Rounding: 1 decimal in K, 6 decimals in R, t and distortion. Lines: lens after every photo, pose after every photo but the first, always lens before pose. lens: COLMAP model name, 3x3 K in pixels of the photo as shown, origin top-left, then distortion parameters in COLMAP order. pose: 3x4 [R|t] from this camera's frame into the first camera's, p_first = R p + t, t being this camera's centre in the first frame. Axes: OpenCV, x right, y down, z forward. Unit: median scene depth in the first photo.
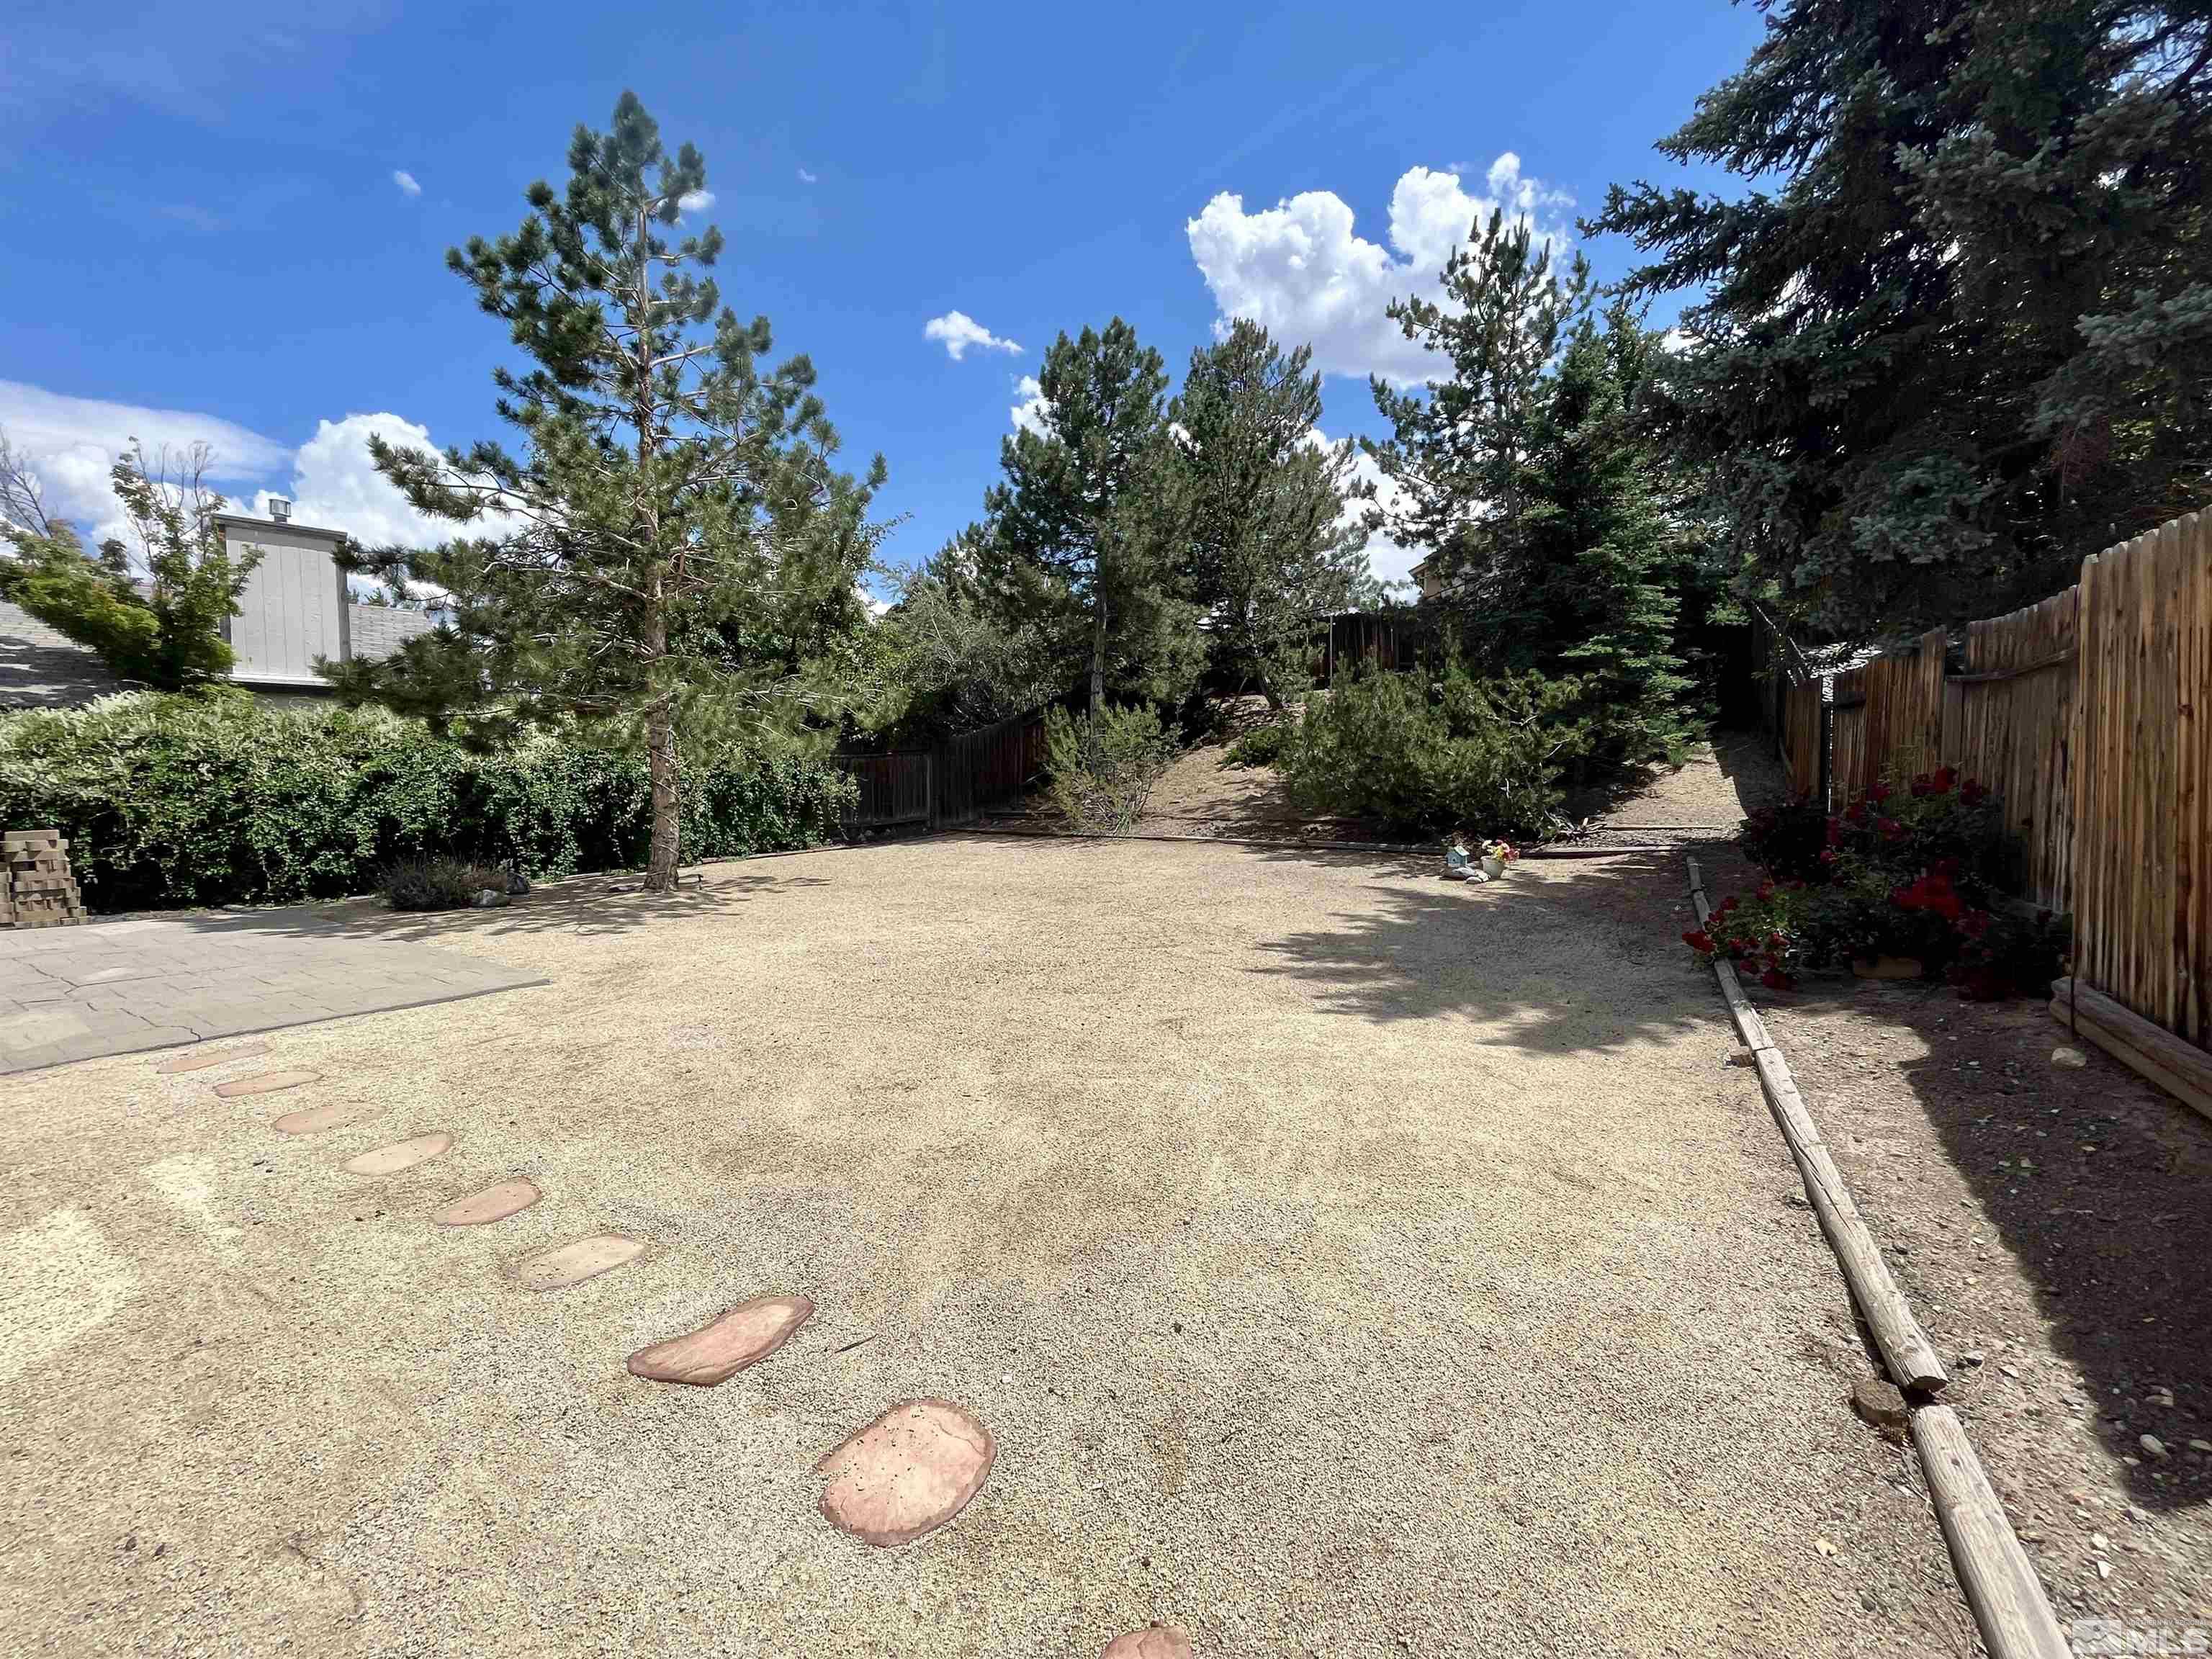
lens RADIAL K [[892.4, 0, 1106.4], [0, 892.4, 830.0], [0, 0, 1]] dist [-0.000774, 0.000005]
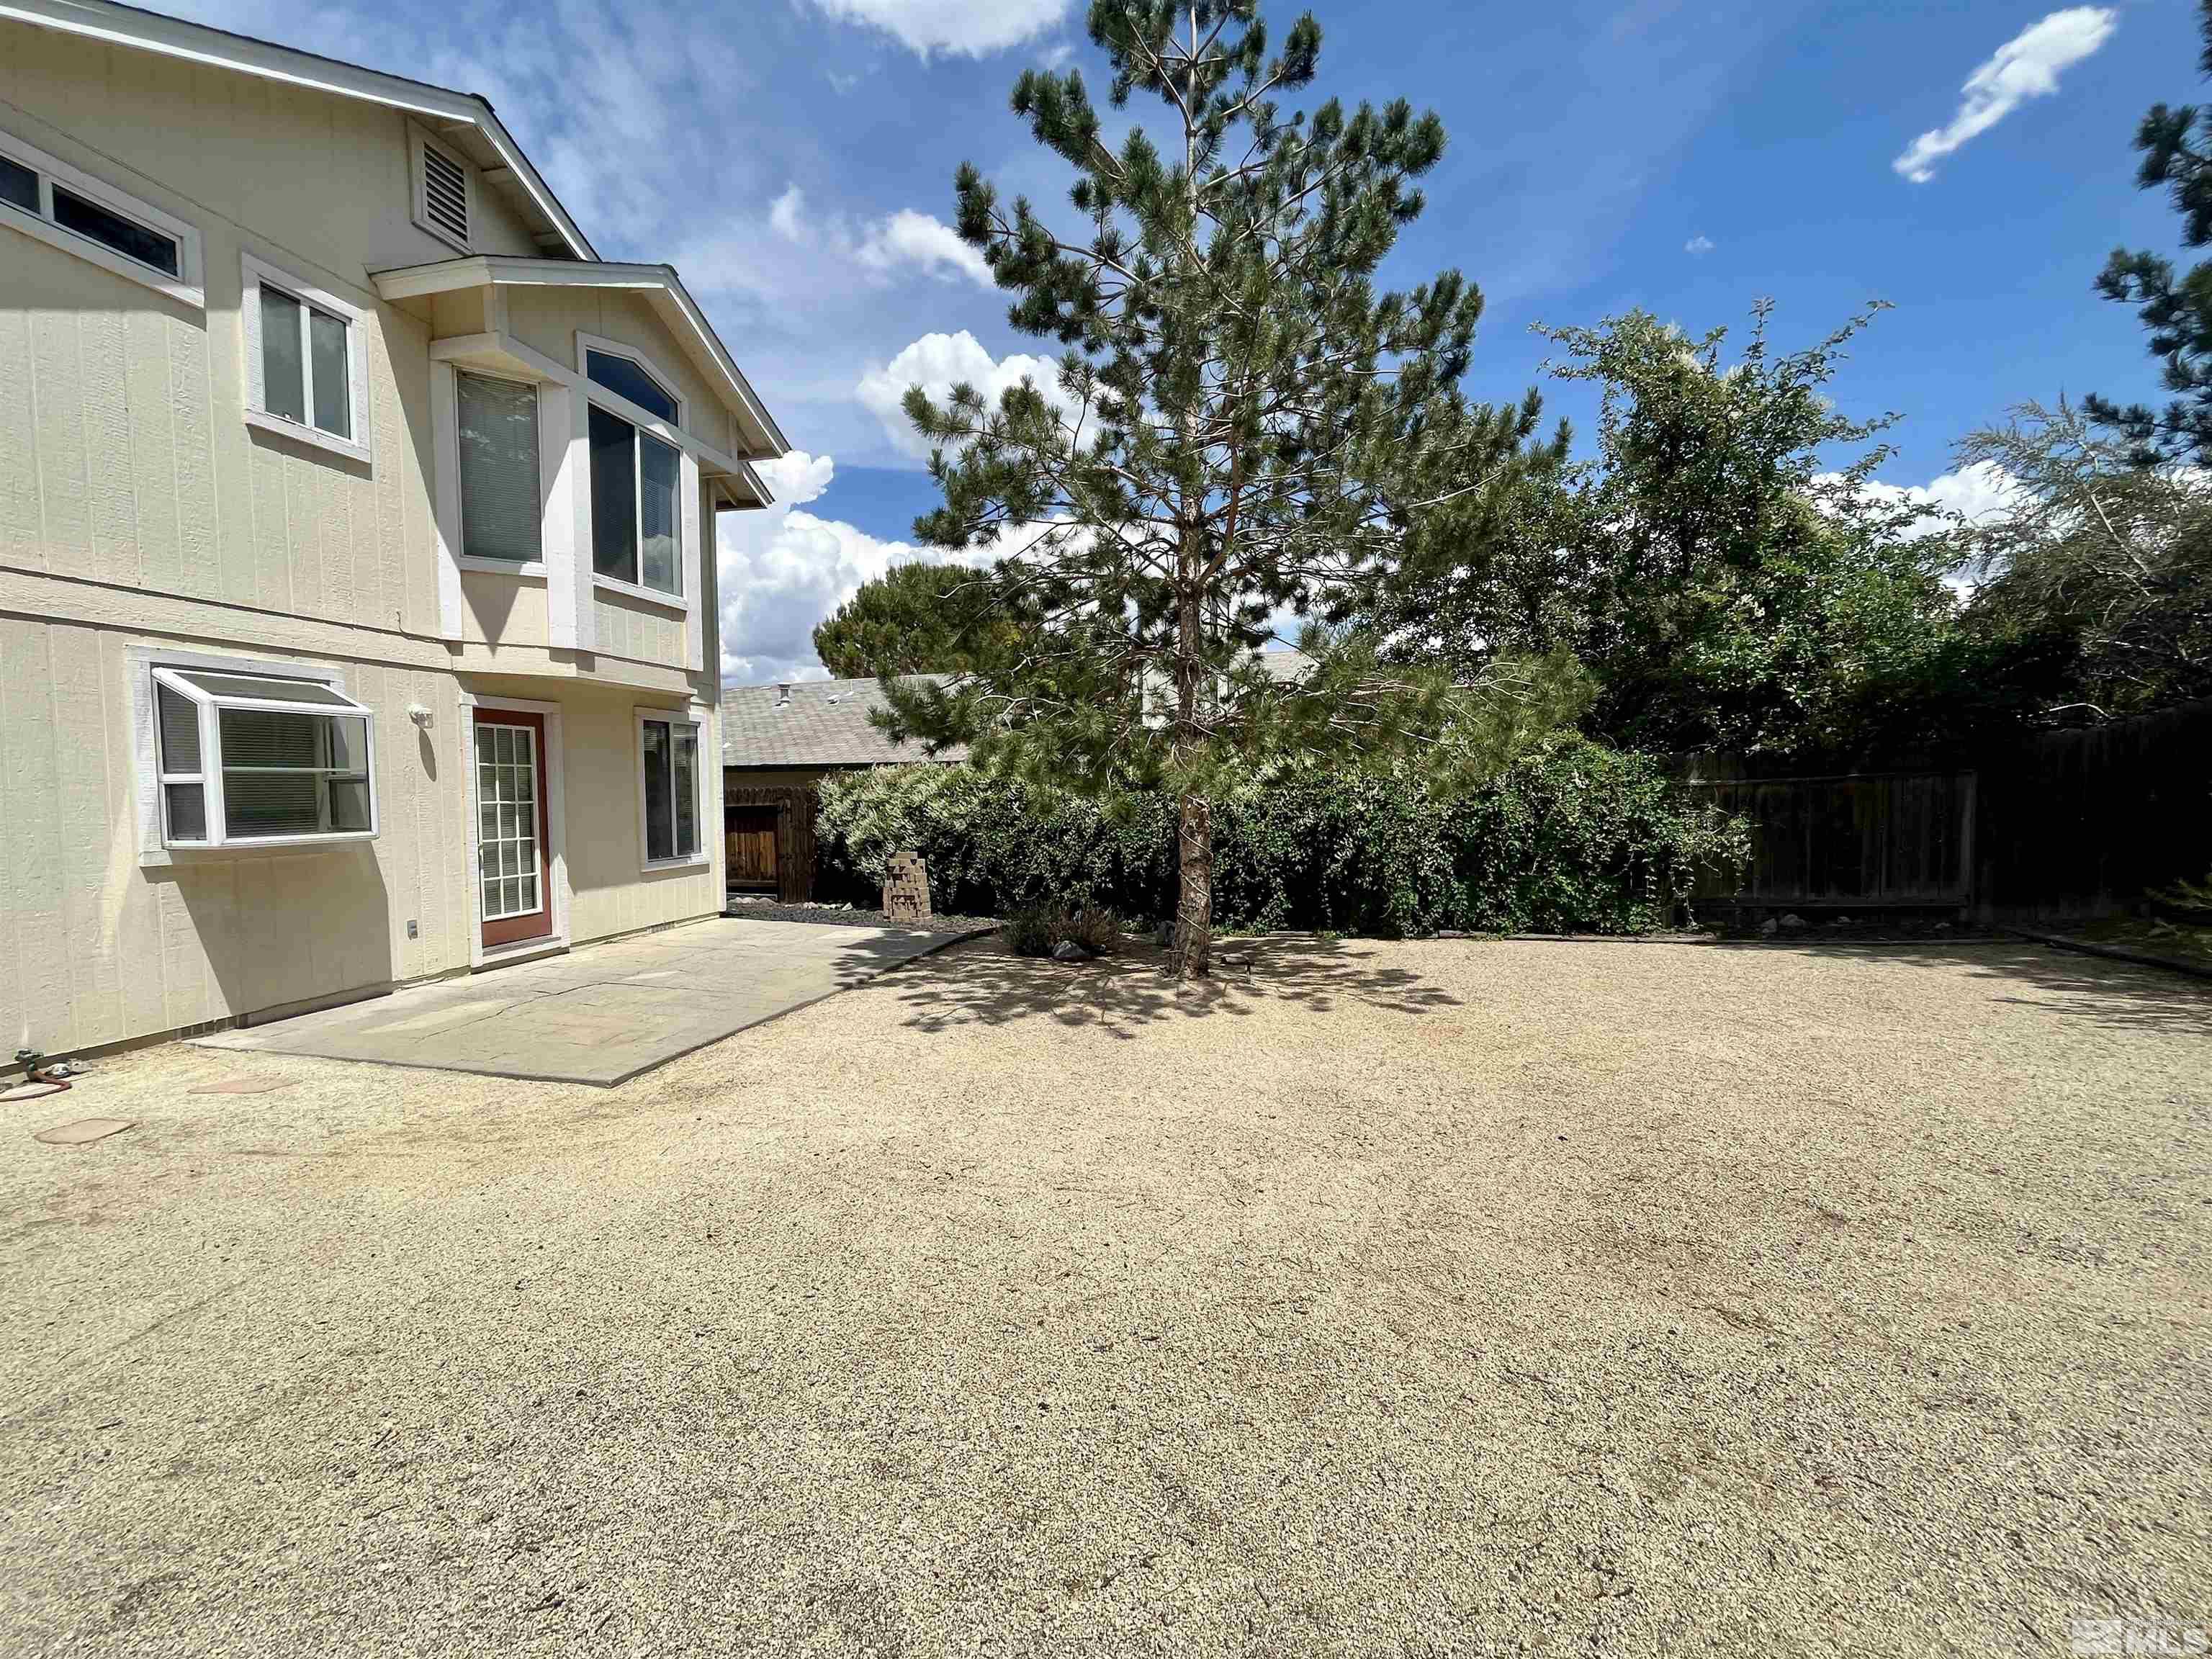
lens RADIAL K [[892.4, 0, 1111.5], [0, 892.4, 829.1], [0, 0, 1]] dist [-0.000774, 0.000005]
pose [[0.337856, 0.030566, -0.940701, 0.141547], [-0.057460, 0.998278, 0.011800, -0.046320], [0.939442, 0.050066, 0.339031, 0.548030]]
